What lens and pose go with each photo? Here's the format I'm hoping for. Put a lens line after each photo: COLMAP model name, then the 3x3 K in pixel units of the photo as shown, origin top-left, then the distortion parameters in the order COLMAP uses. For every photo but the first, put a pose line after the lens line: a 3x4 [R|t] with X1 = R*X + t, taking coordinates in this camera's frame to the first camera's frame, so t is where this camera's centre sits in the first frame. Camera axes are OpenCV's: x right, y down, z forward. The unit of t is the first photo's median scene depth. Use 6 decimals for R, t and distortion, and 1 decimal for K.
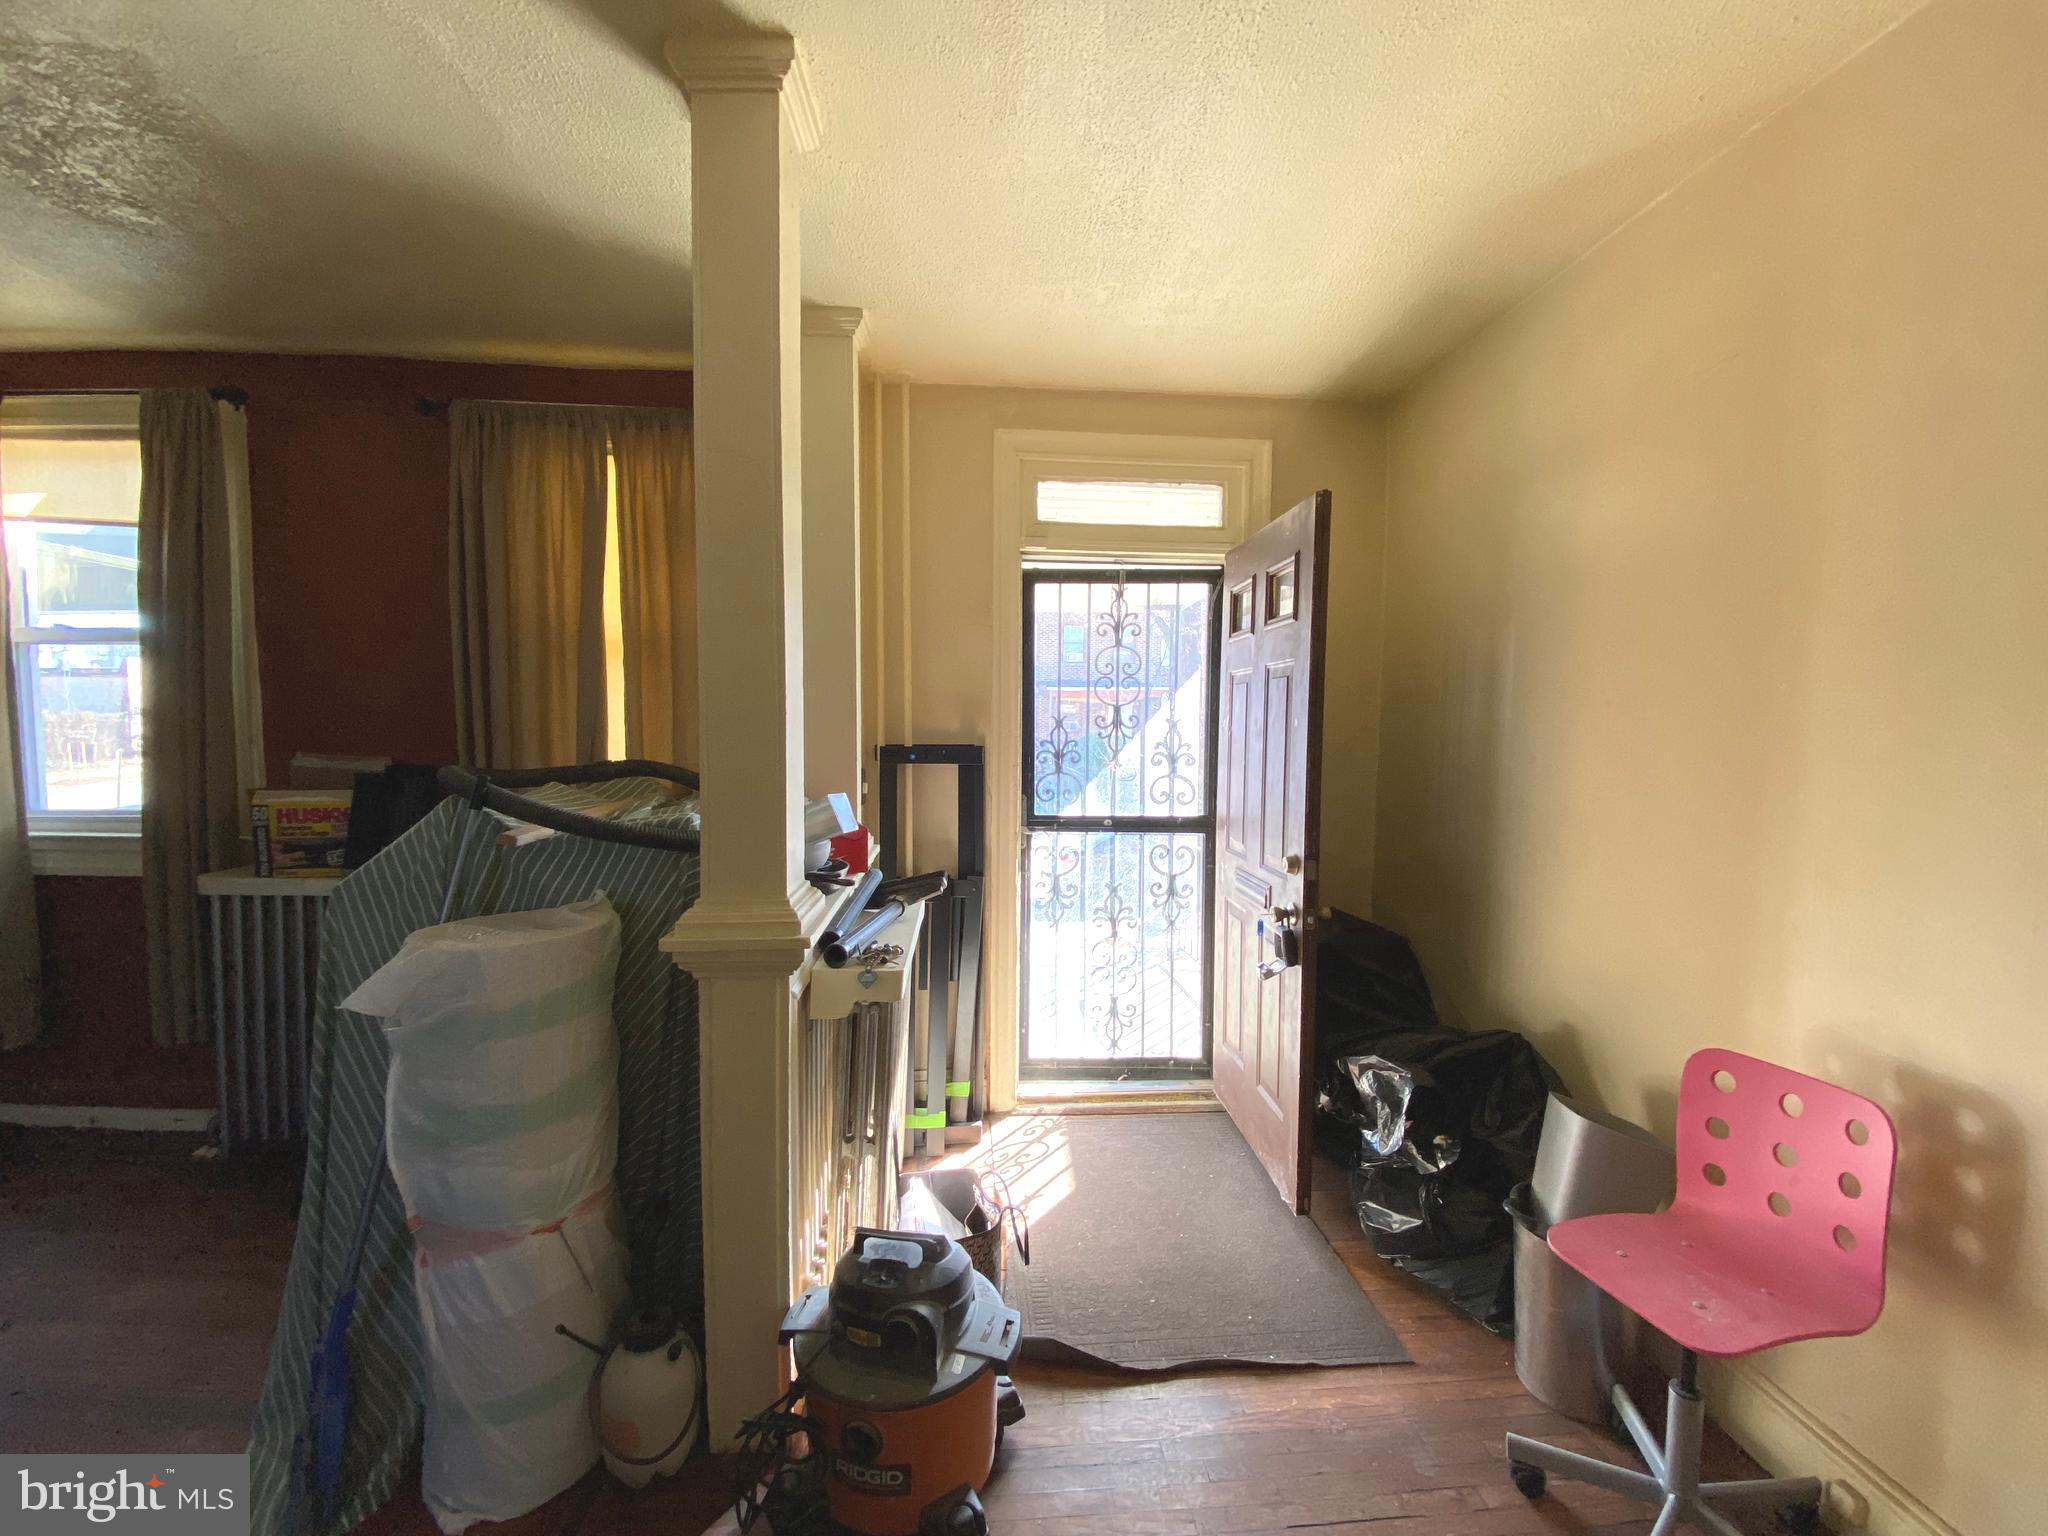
lens RADIAL K [[831.1, 0, 1026.4], [0, 831.1, 761.0], [0, 0, 1]] dist [0.000835, -0.008314]
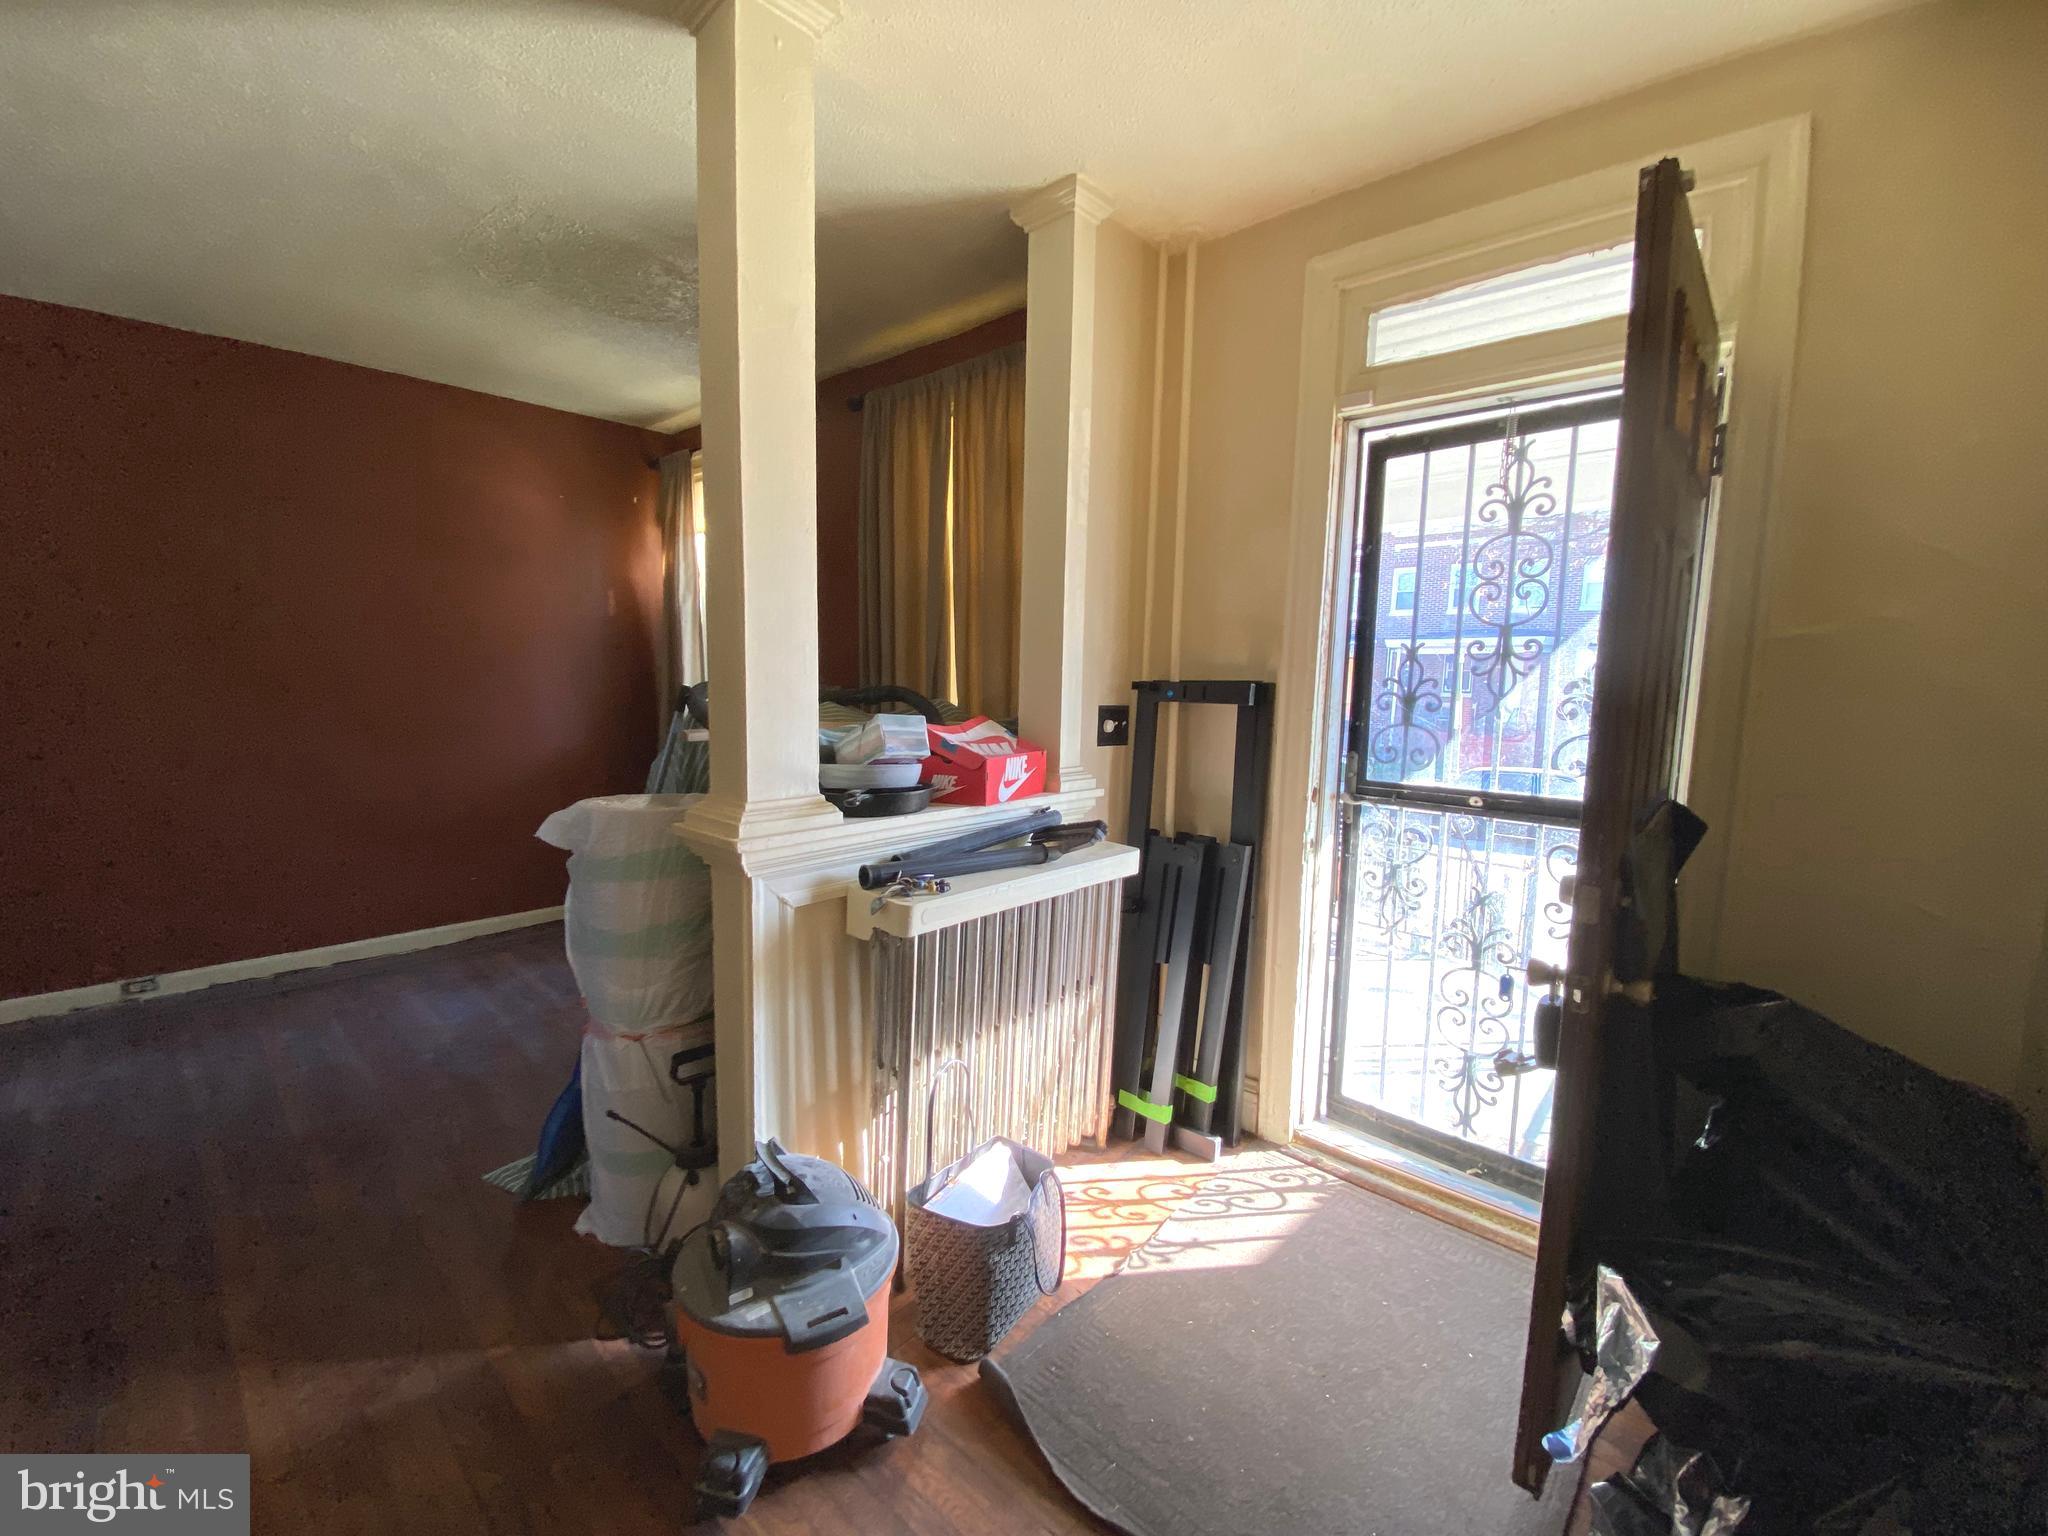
lens RADIAL K [[831.1, 0, 1025.1], [0, 831.1, 777.2], [0, 0, 1]] dist [0.000835, -0.008314]
pose [[0.683087, 0.087666, -0.725057, 0.364951], [-0.045813, 0.995958, 0.077259, 0.020749], [0.728899, -0.019558, 0.684342, 0.289925]]
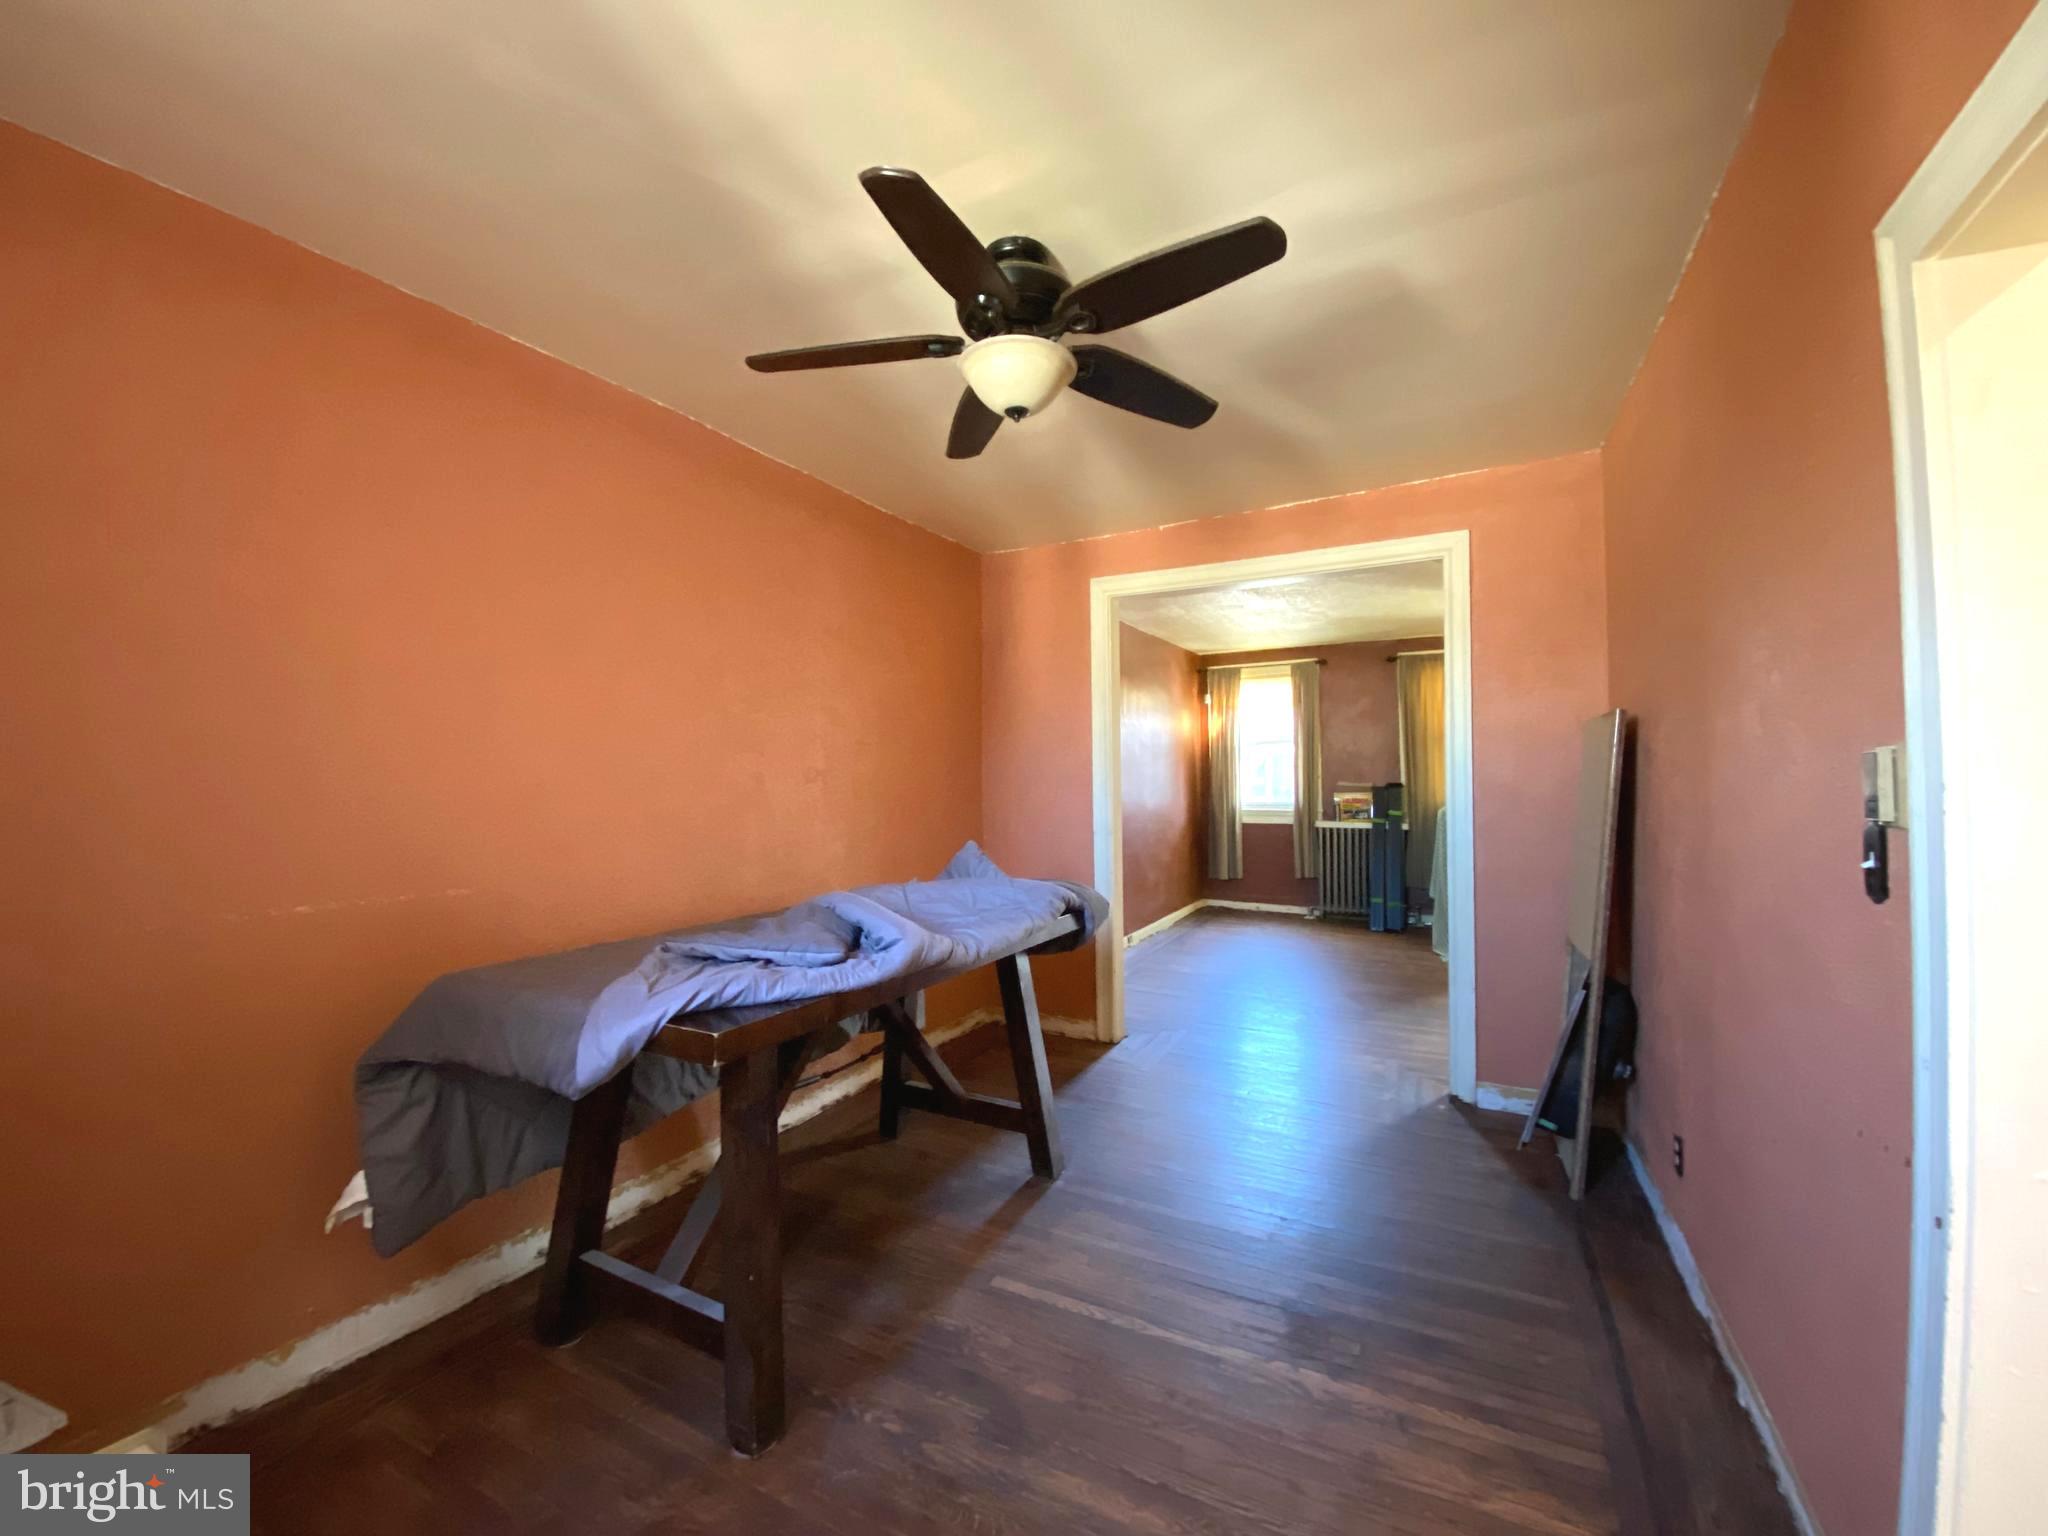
lens RADIAL K [[829.2, 0, 1018.5], [0, 829.2, 777.0], [0, 0, 1]] dist [0.007591, -0.013046]
pose [[0.848284, -0.018350, -0.529224, -0.279458], [-0.007222, 0.998906, -0.046212, 0.109605], [0.529493, 0.043022, 0.847223, -1.846264]]
